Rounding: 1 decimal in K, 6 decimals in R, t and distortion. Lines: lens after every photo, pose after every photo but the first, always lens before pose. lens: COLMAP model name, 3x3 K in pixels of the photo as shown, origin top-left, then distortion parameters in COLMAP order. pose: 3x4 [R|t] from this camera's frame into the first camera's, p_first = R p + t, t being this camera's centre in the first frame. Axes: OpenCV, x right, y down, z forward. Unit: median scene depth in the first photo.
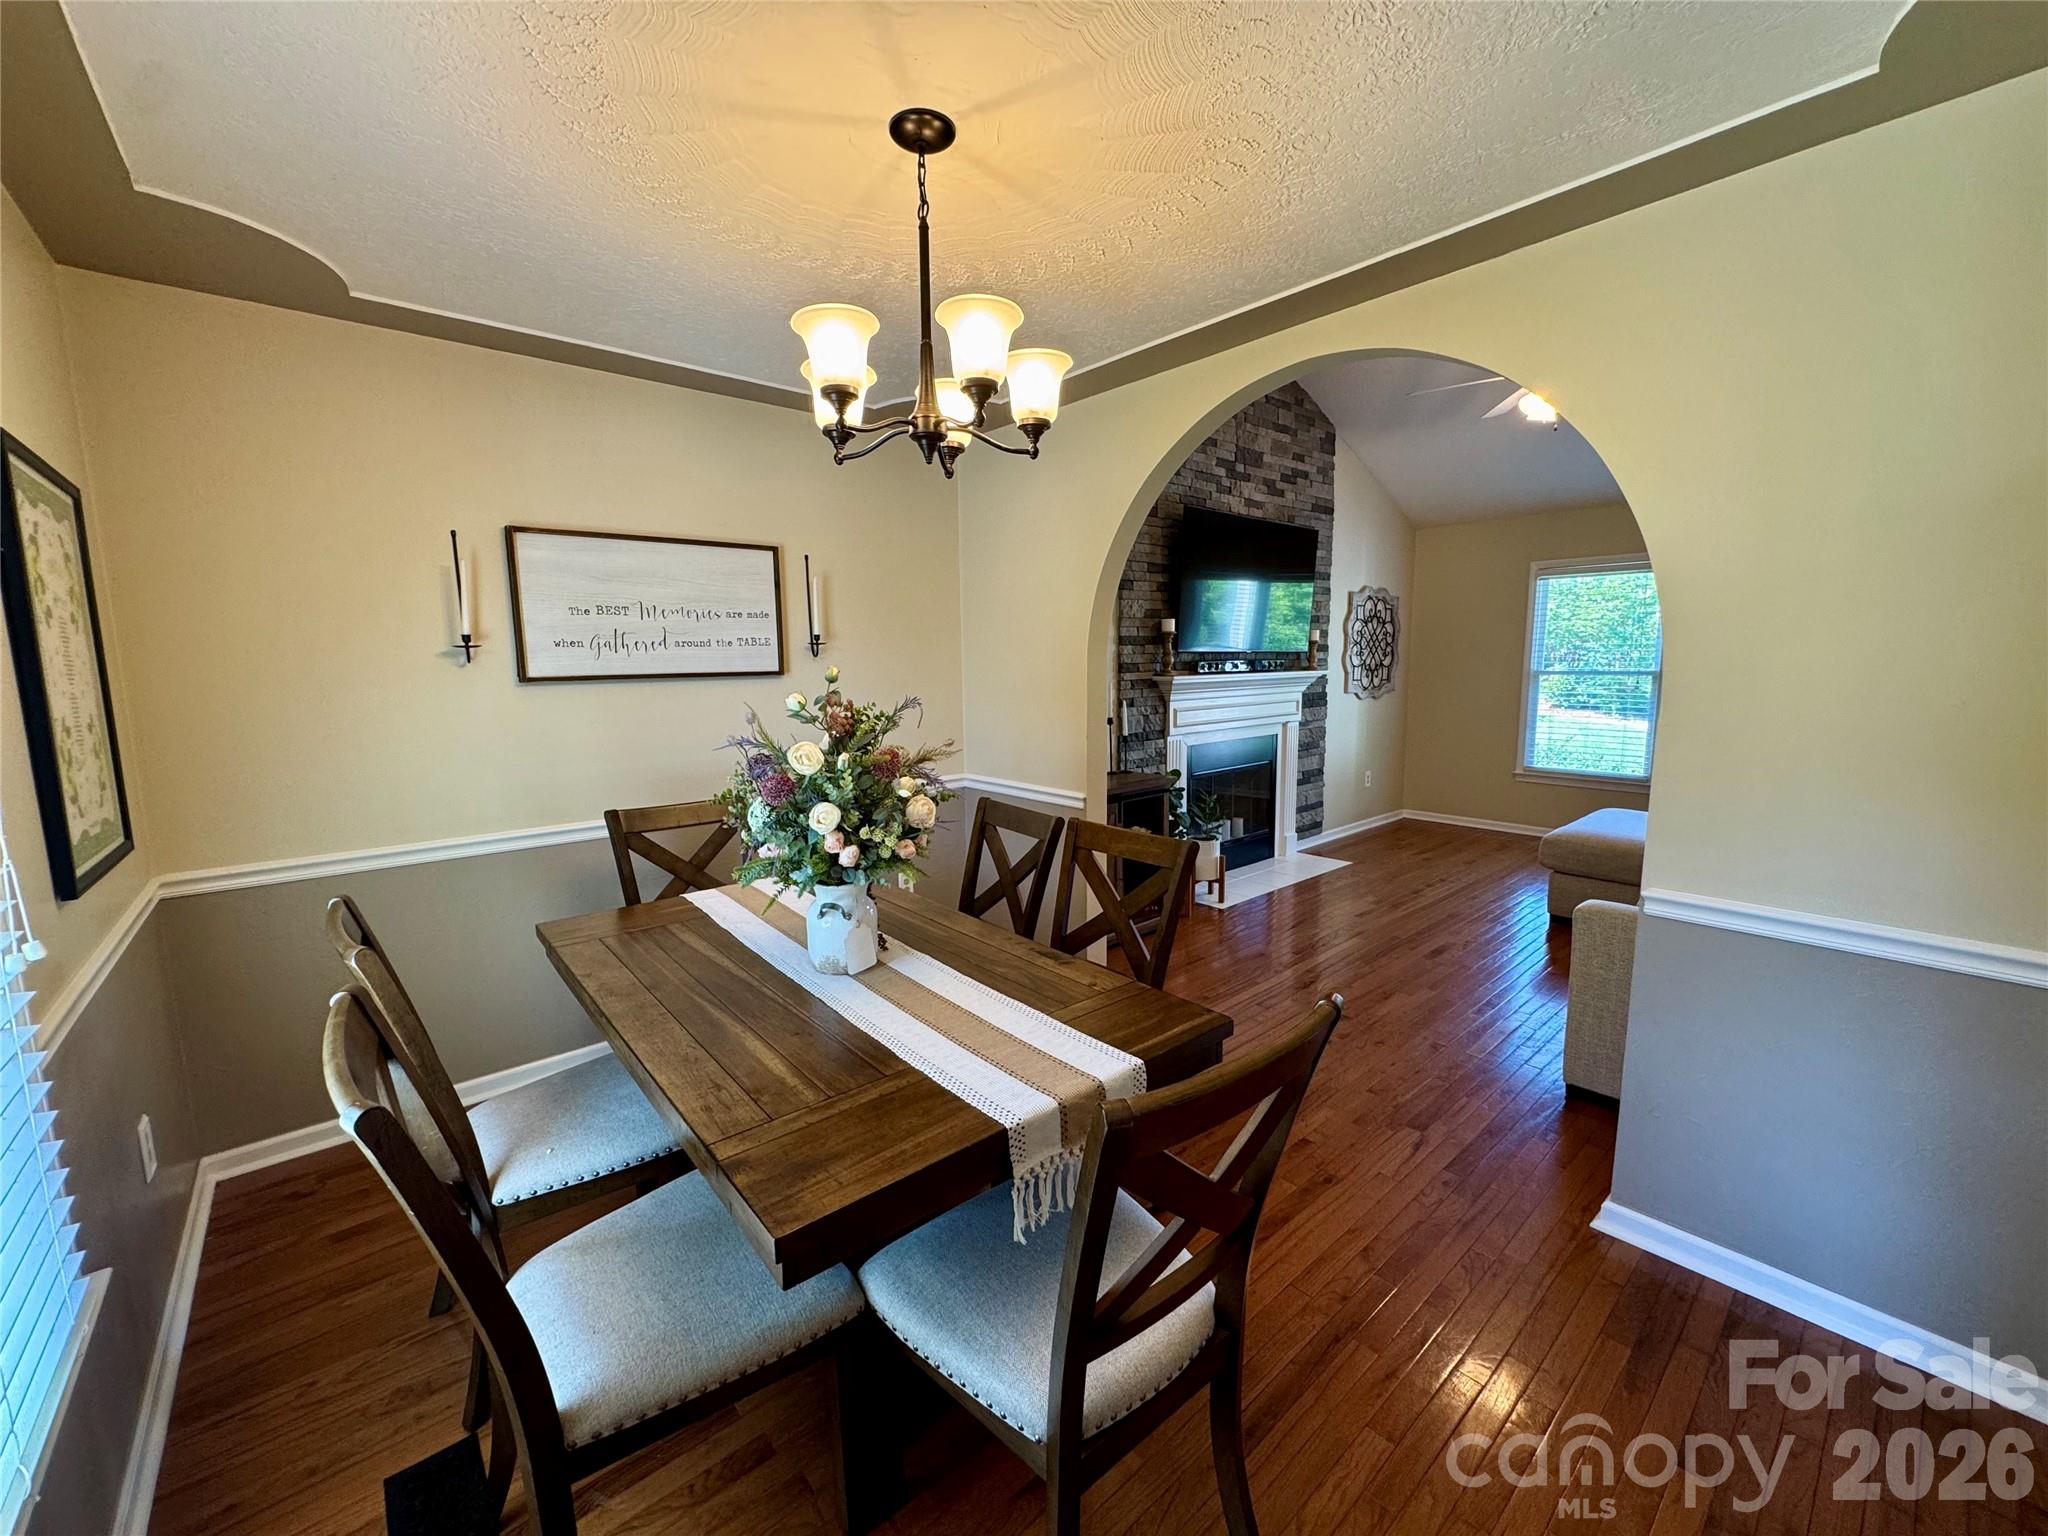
lens RADIAL K [[813.1, 0, 1023.5], [0, 813.1, 766.6], [0, 0, 1]] dist [-0.006728, 0.000756]
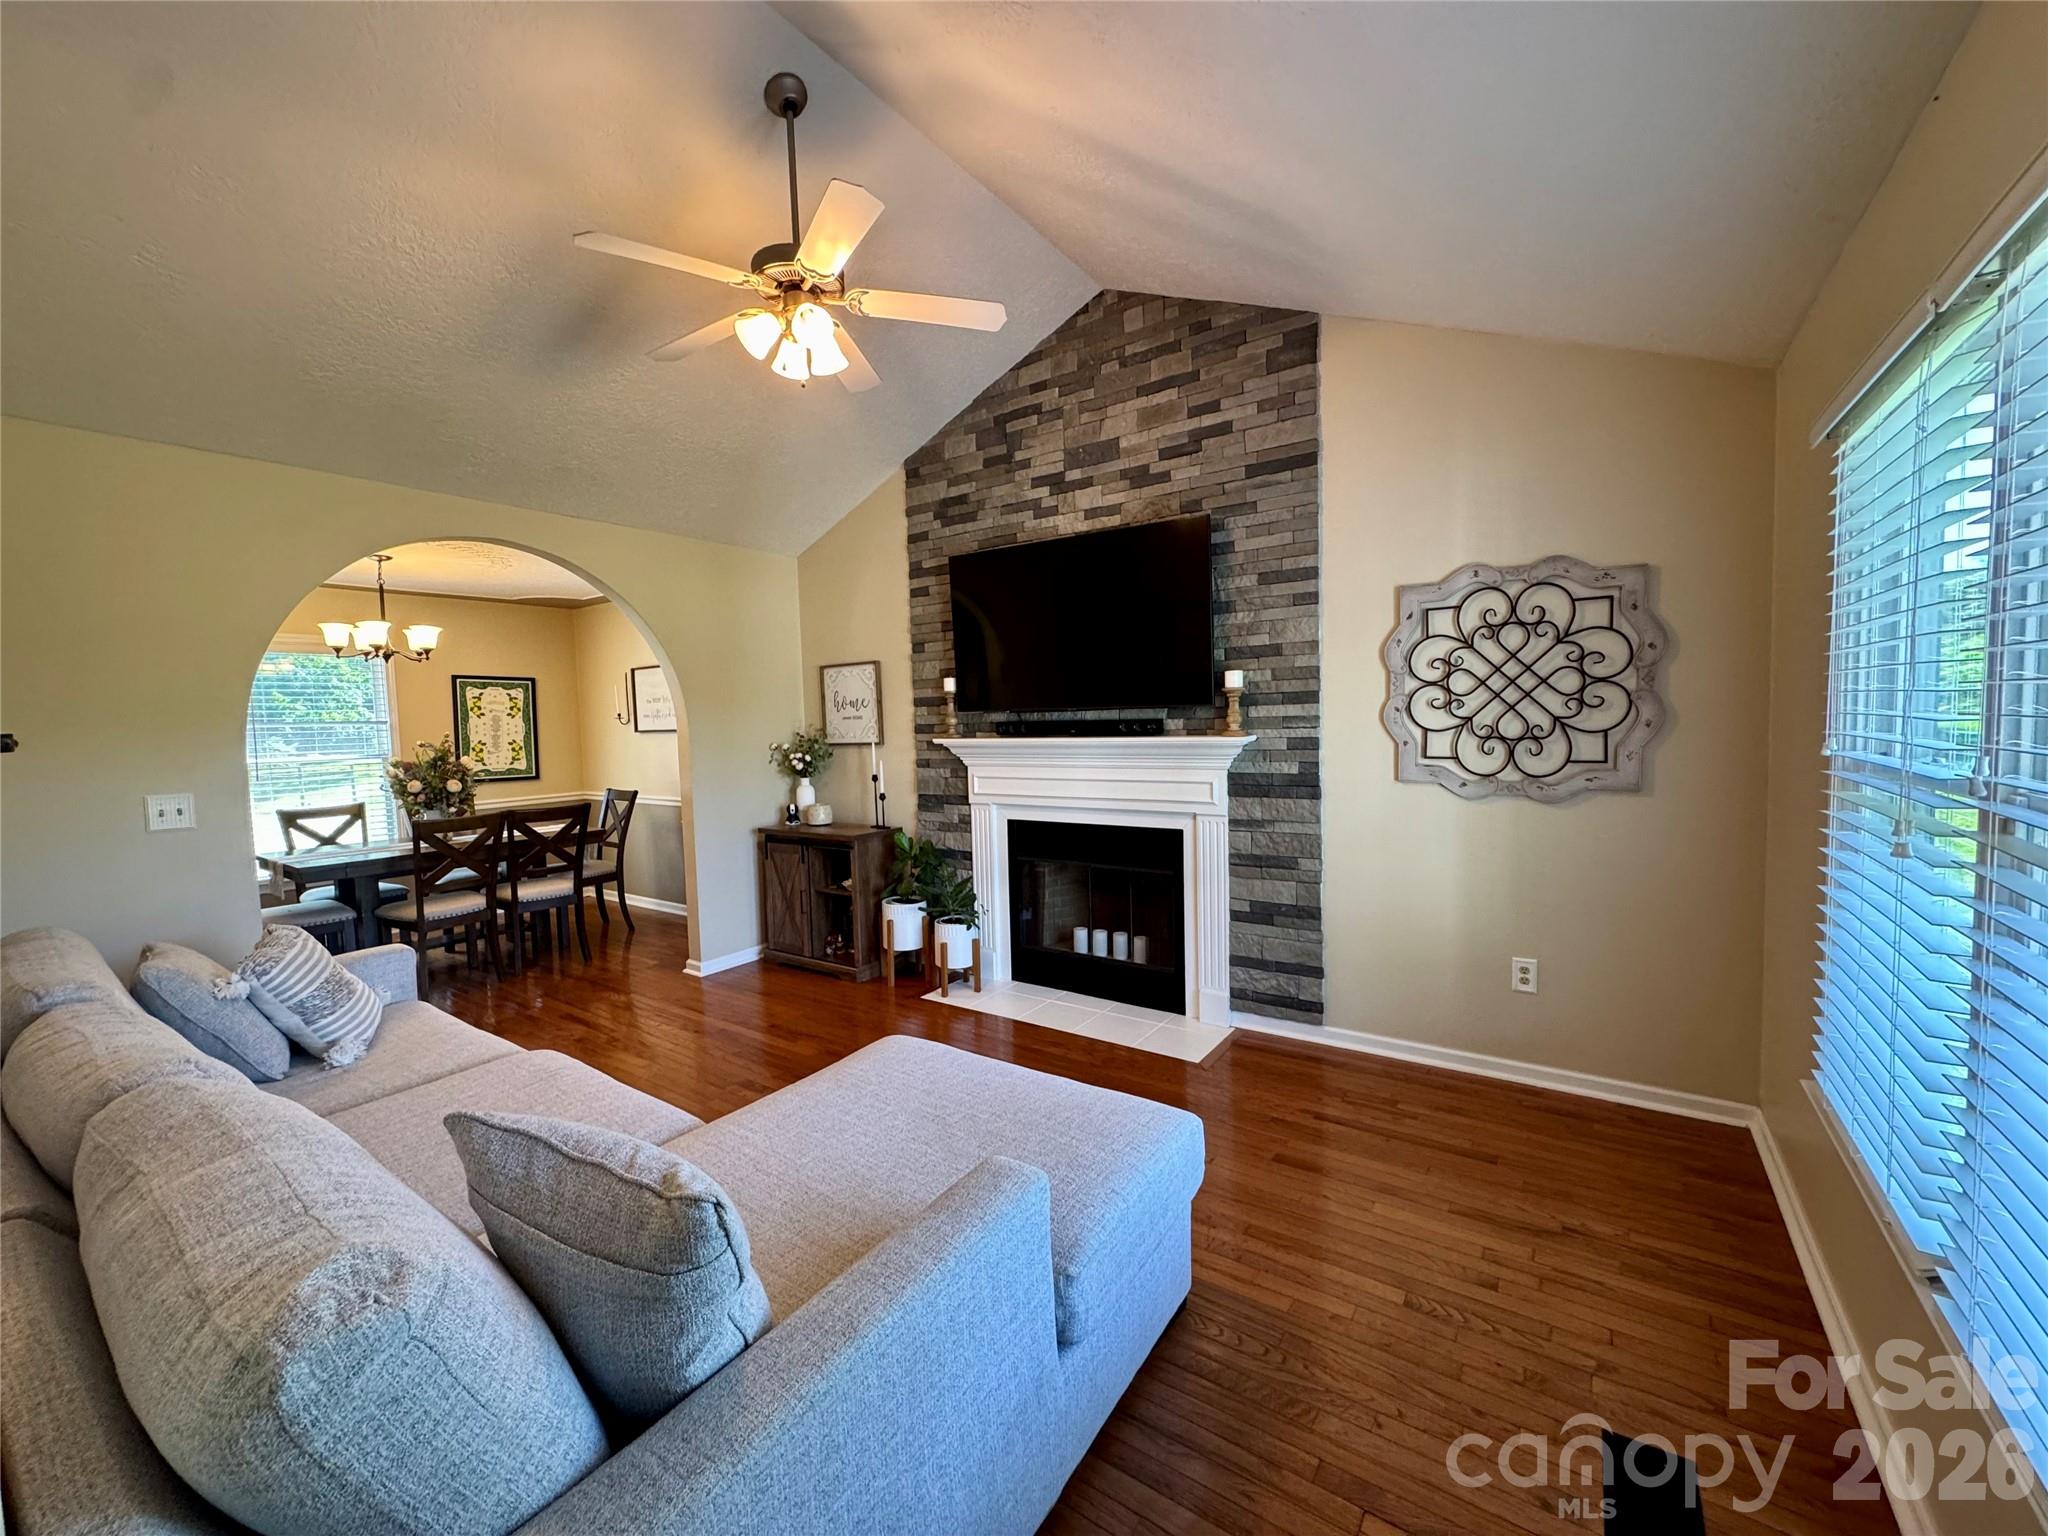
lens RADIAL K [[813.1, 0, 1028.9], [0, 813.1, 767.4], [0, 0, 1]] dist [-0.006728, 0.000756]
pose [[0.248401, 0.067425, -0.966308, 0.911773], [-0.107348, 0.993346, 0.041717, -0.103691], [0.962691, 0.093369, 0.253986, 0.697101]]
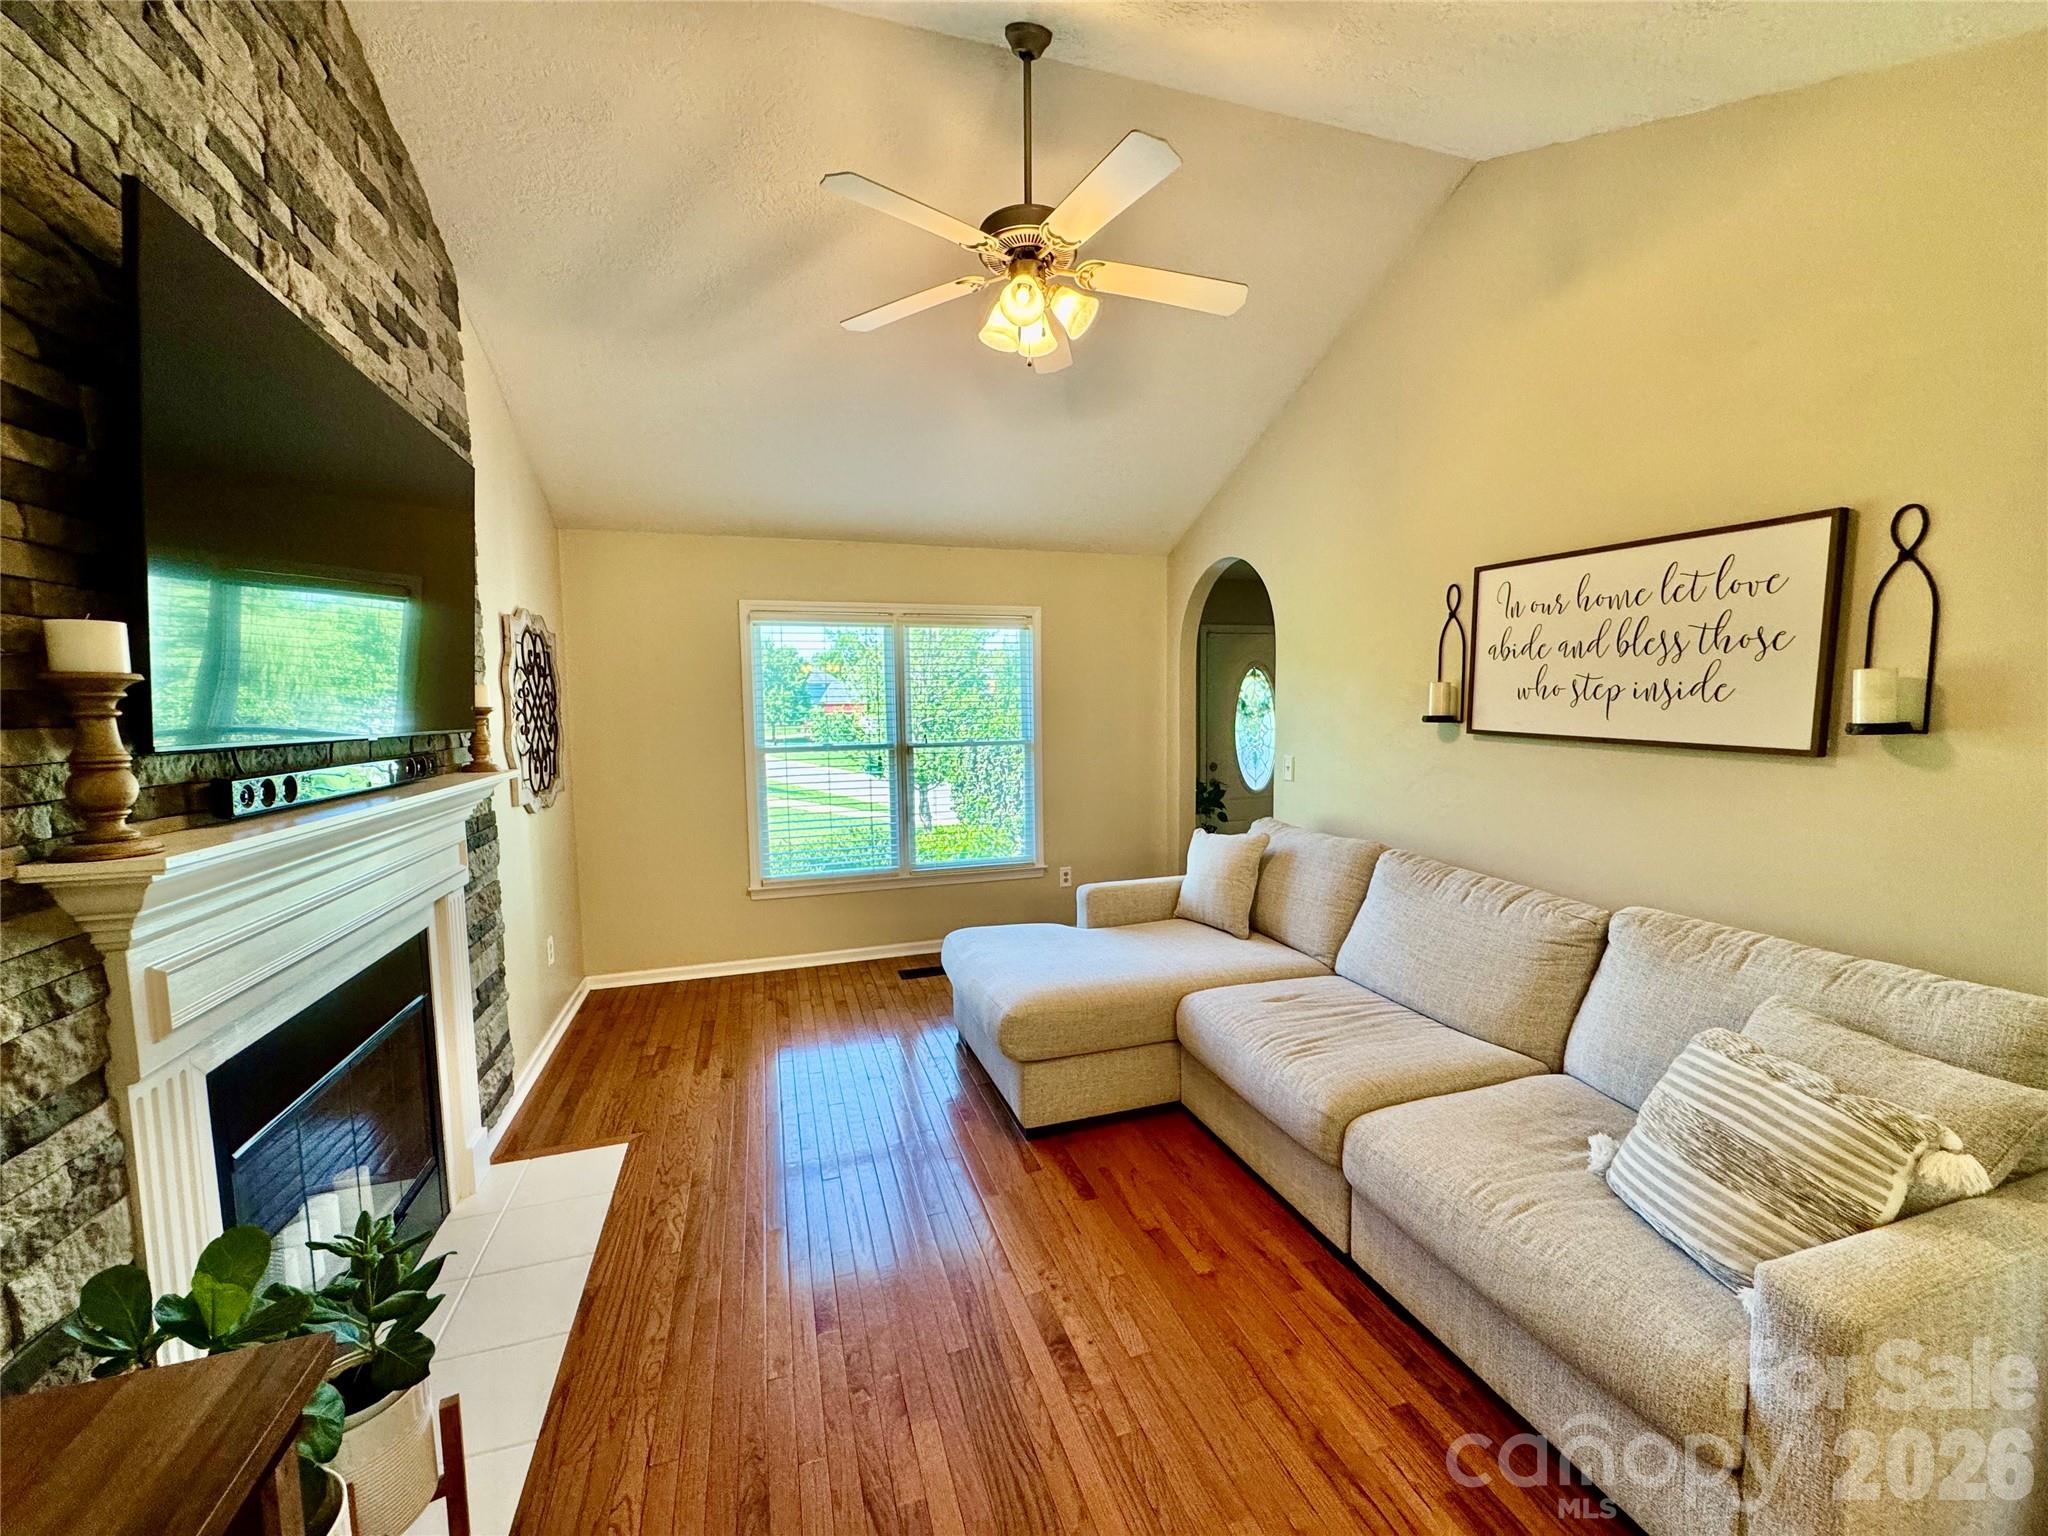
lens RADIAL K [[813.1, 0, 1022.0], [0, 813.1, 771.5], [0, 0, 1]] dist [-0.006728, 0.000756]
pose [[0.396016, -0.070497, 0.915533, 0.054426], [0.135423, 0.990630, 0.017702, -0.084910], [-0.908203, 0.116974, 0.401852, 0.535215]]
